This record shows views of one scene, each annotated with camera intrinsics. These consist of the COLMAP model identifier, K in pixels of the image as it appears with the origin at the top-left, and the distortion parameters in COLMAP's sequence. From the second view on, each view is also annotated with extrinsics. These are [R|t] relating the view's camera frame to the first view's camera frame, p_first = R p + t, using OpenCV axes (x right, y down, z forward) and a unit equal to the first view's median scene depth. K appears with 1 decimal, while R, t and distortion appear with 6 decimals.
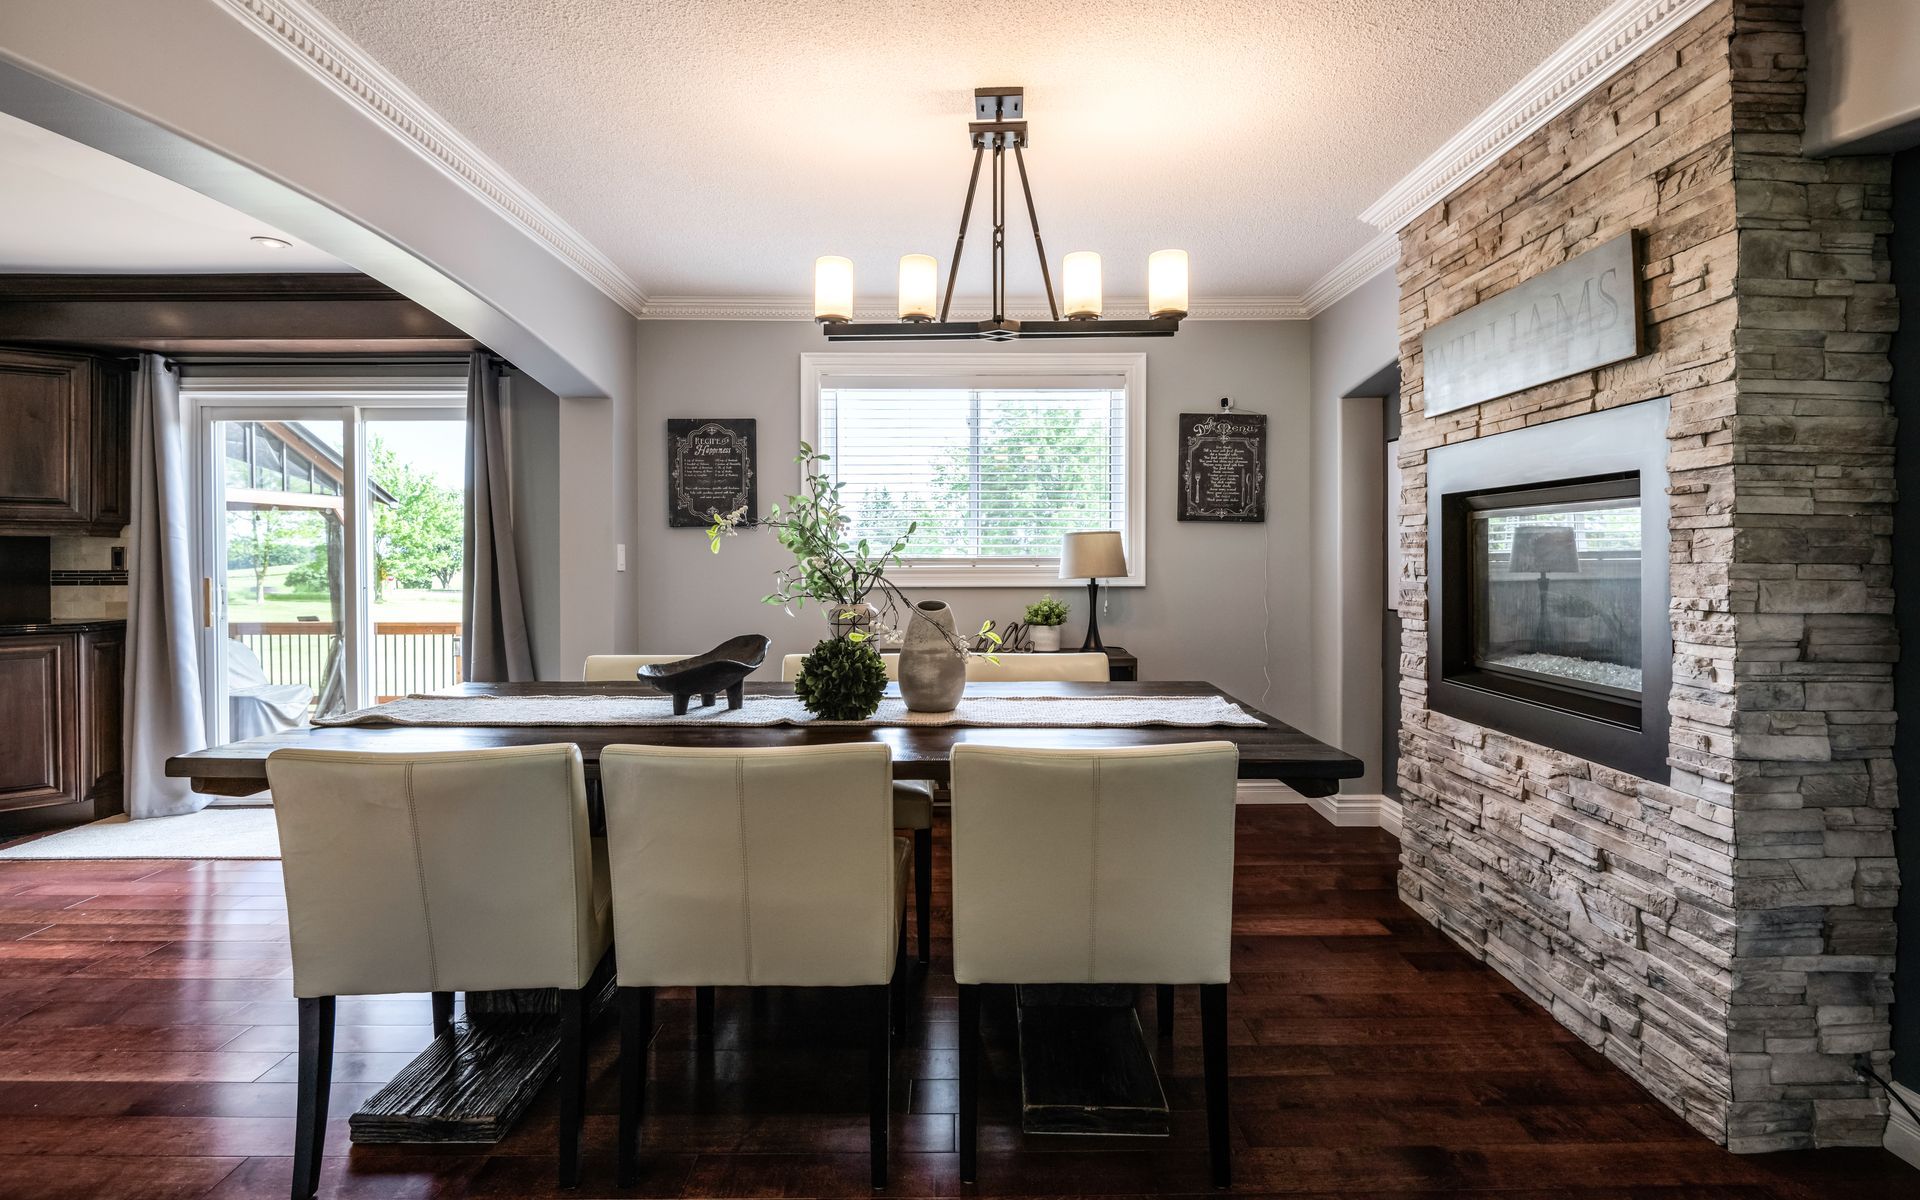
lens RADIAL K [[883.6, 0, 984.3], [0, 883.6, 561.8], [0, 0, 1]] dist [-0.005505, -0.002875]
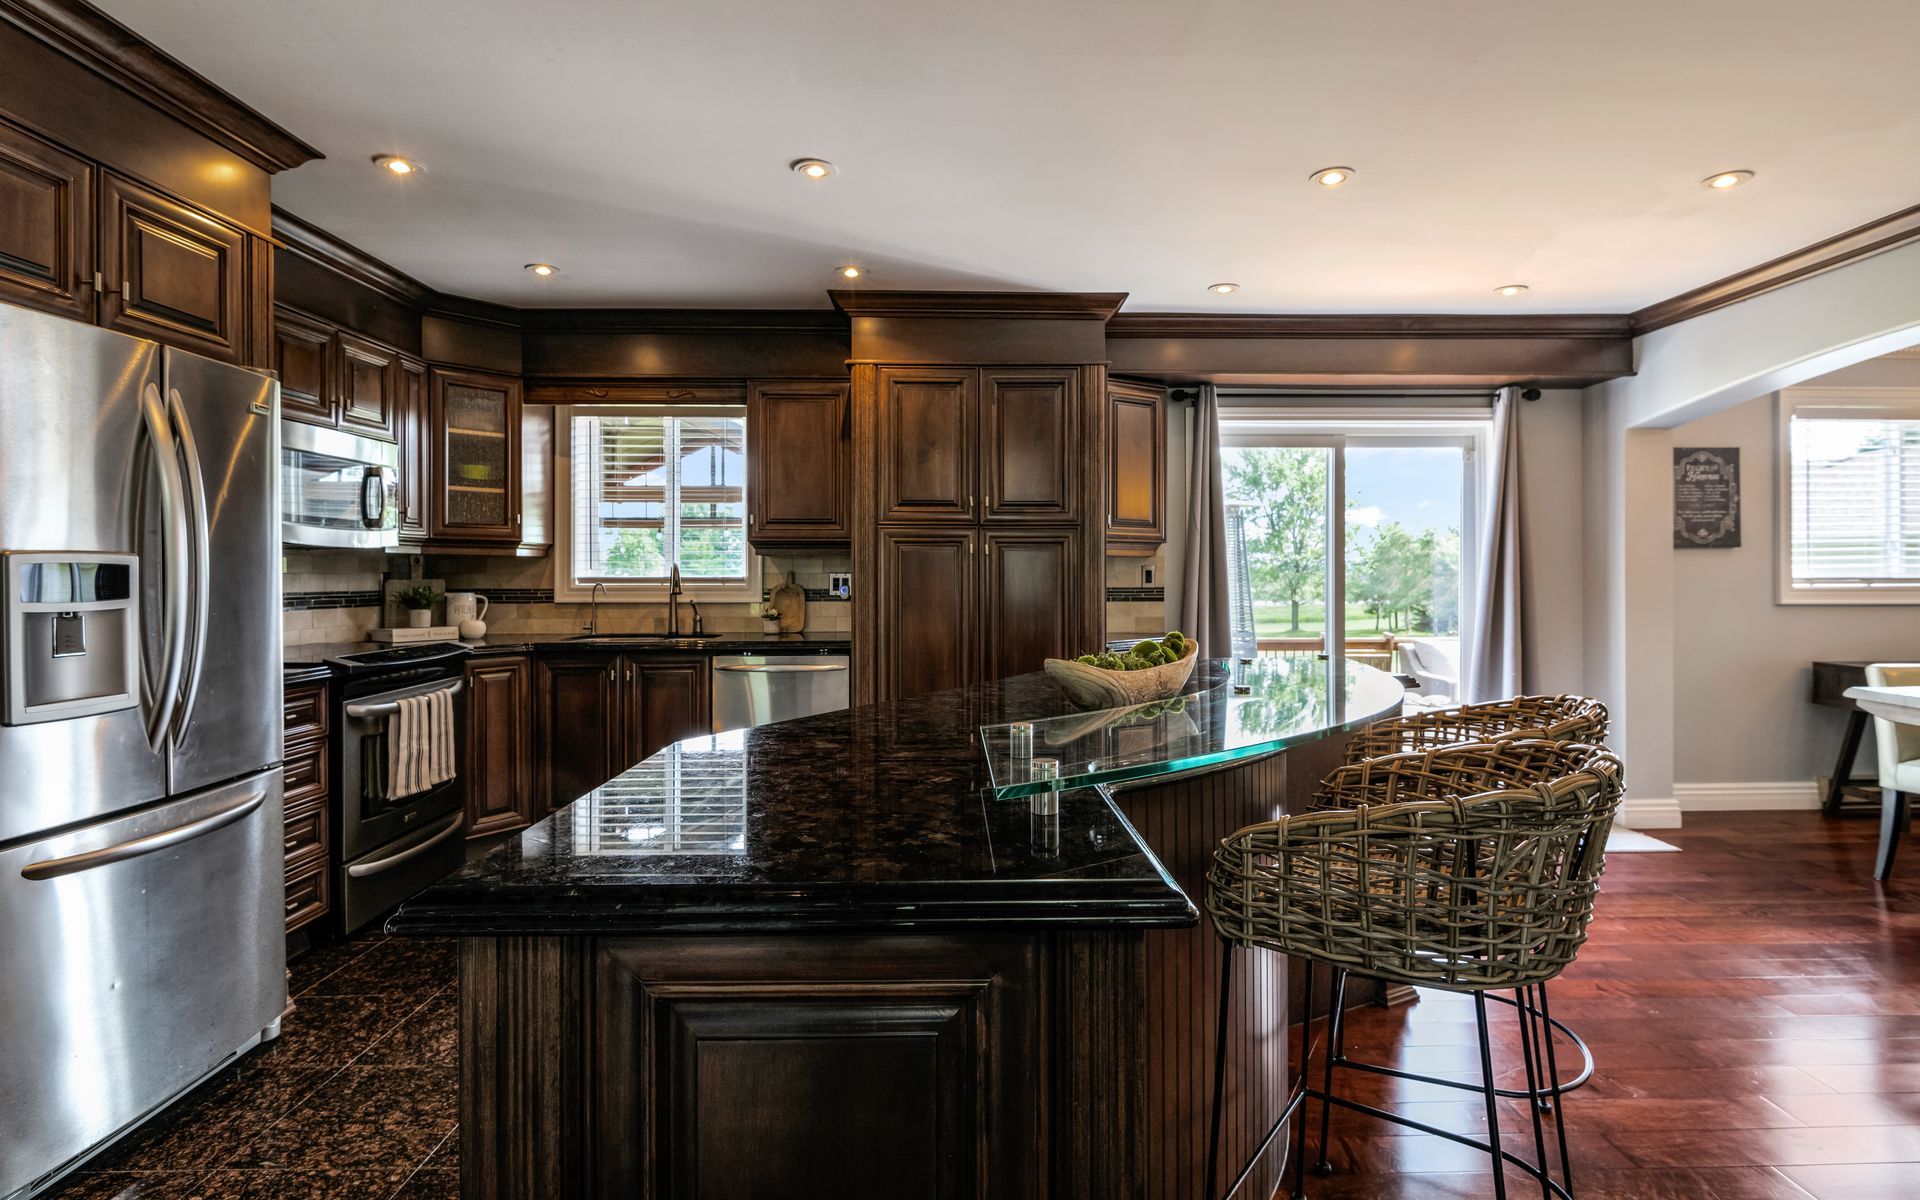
lens RADIAL K [[883.6, 0, 967.2], [0, 883.6, 587.3], [0, 0, 1]] dist [-0.005505, -0.002875]
pose [[0.999914, 0.000825, -0.013060, -2.048954], [-0.000668, 0.999928, 0.011995, -0.006255], [0.013069, -0.011986, 0.999843, -0.144788]]
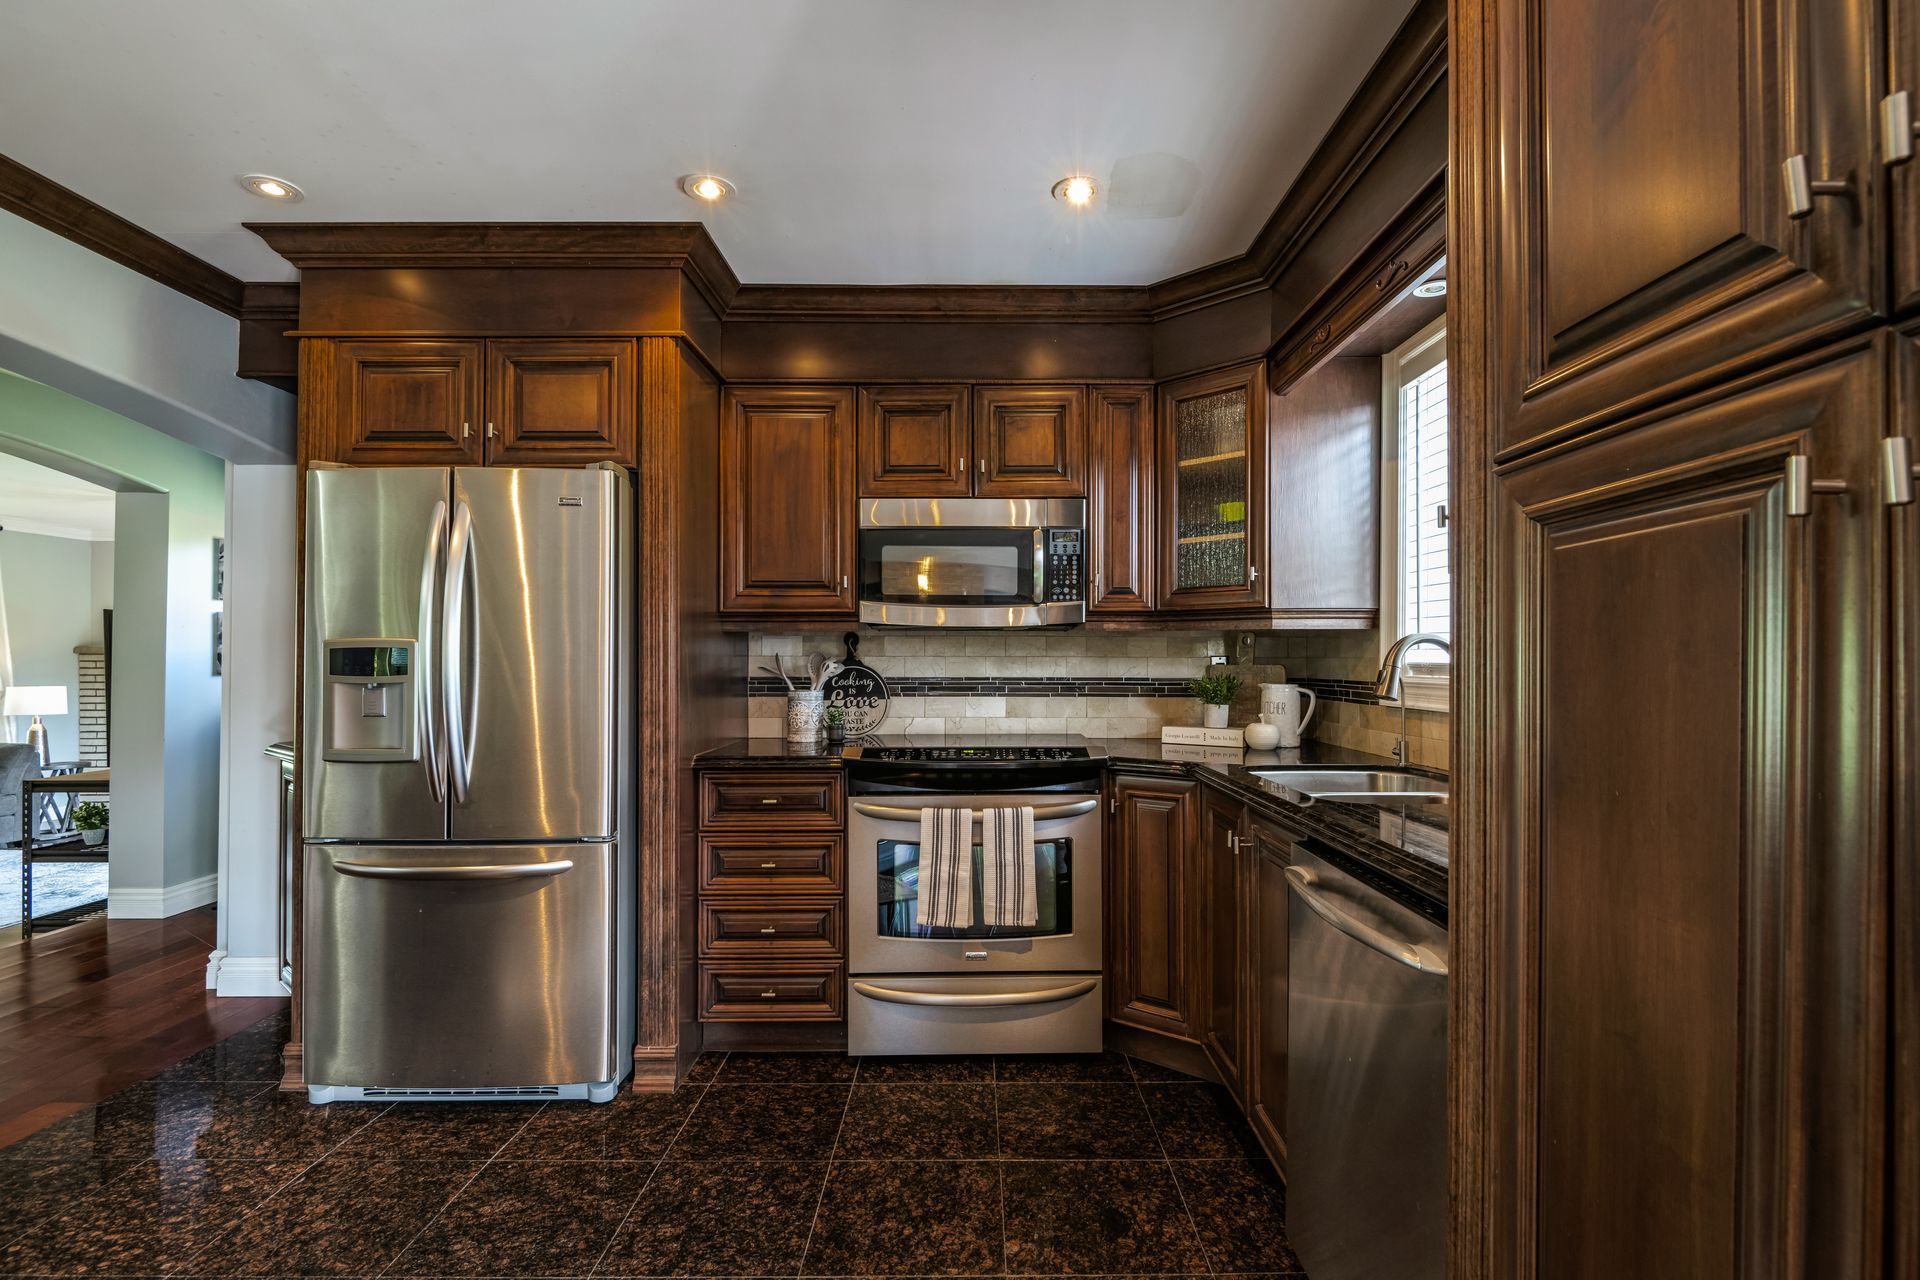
lens RADIAL K [[876.5, 0, 991.5], [0, 876.5, 661.4], [0, 0, 1]] dist [-0.000211, -0.000910]
pose [[-0.004259, 0.001963, -0.999989, -1.831649], [-0.004787, 0.999987, 0.001984, -0.006781], [0.999979, 0.004795, -0.004250, 1.195653]]
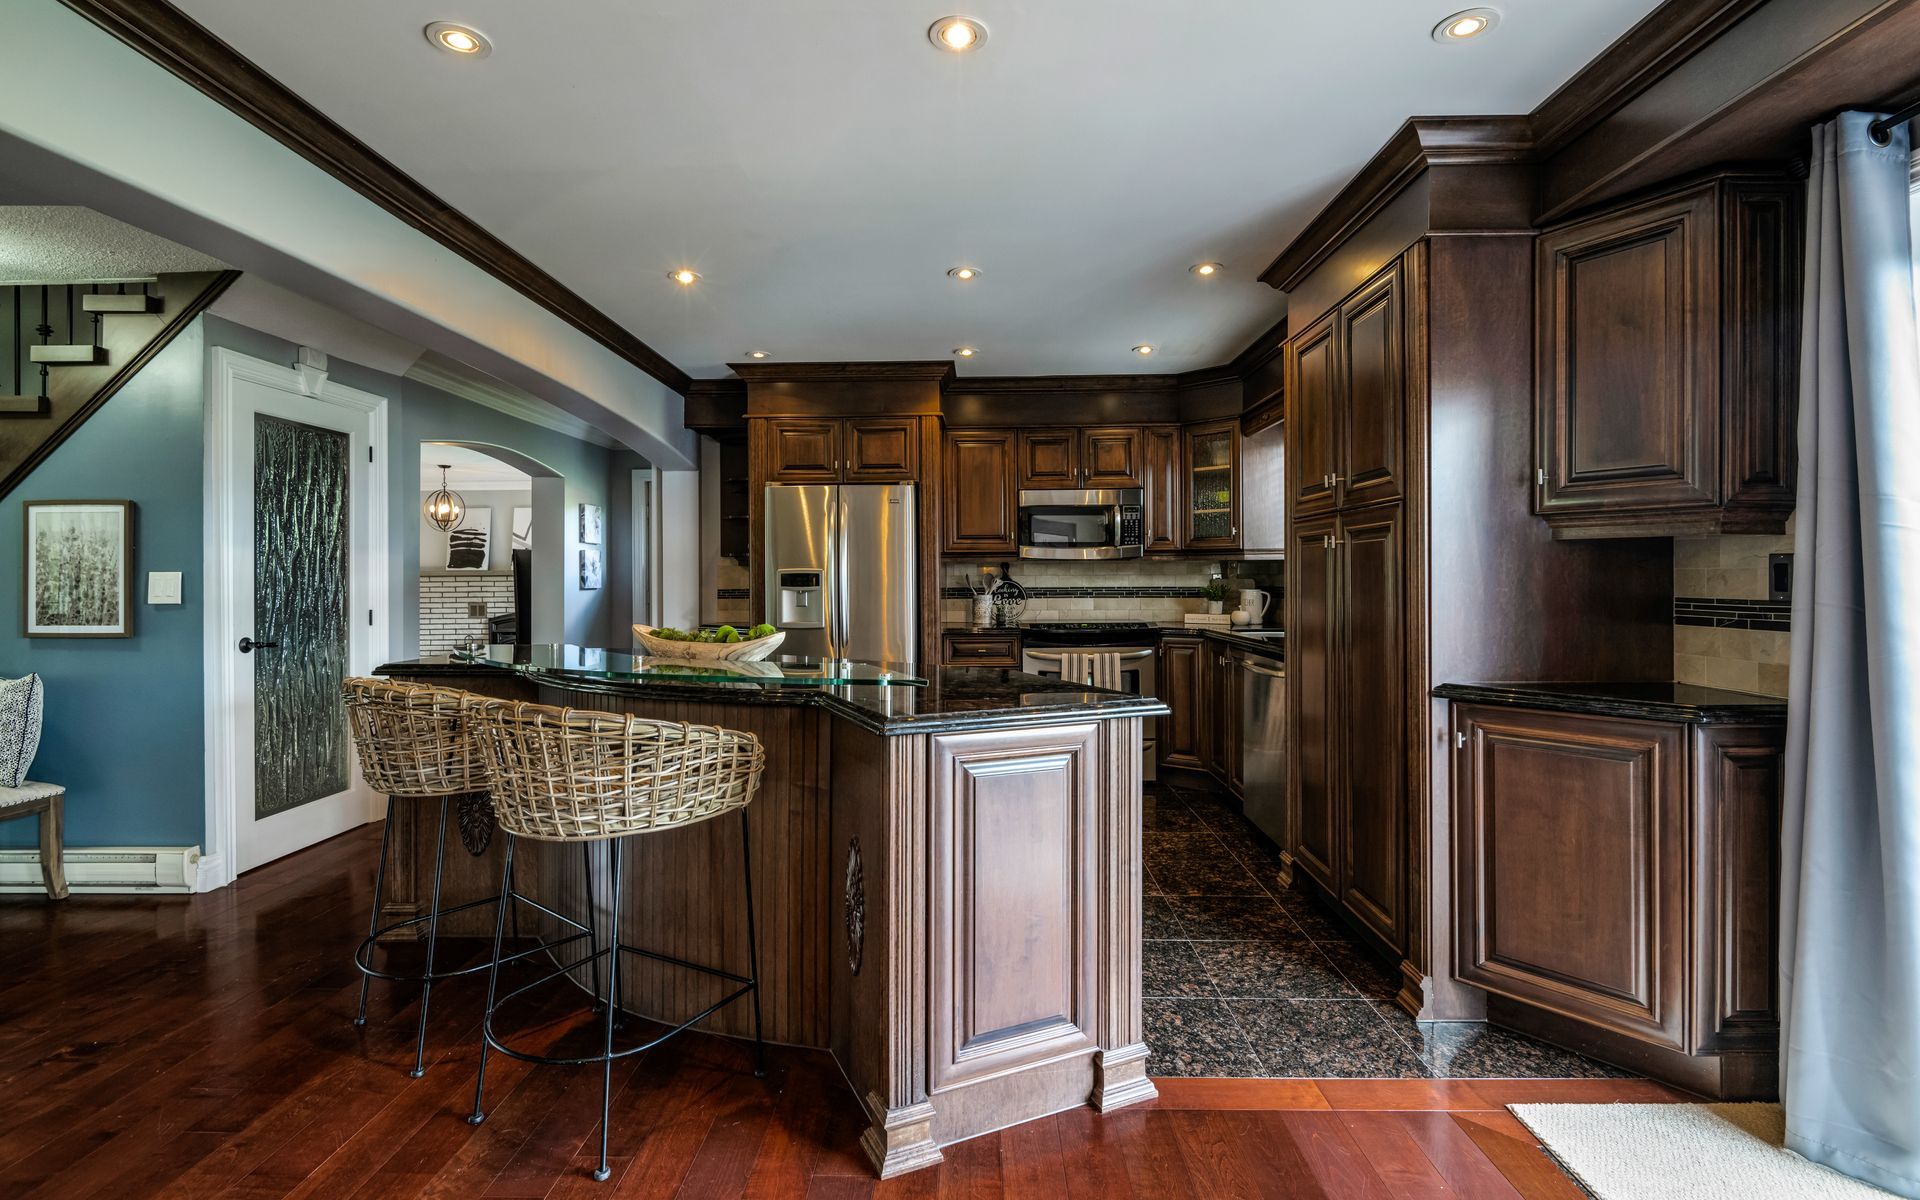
lens RADIAL K [[883.6, 0, 949.6], [0, 883.6, 580.4], [0, 0, 1]] dist [-0.005505, -0.002875]
pose [[-0.053406, 0.004250, -0.998564, -0.804764], [0.002066, 0.999989, 0.004146, -0.007808], [0.998571, -0.001842, -0.053415, 0.956343]]
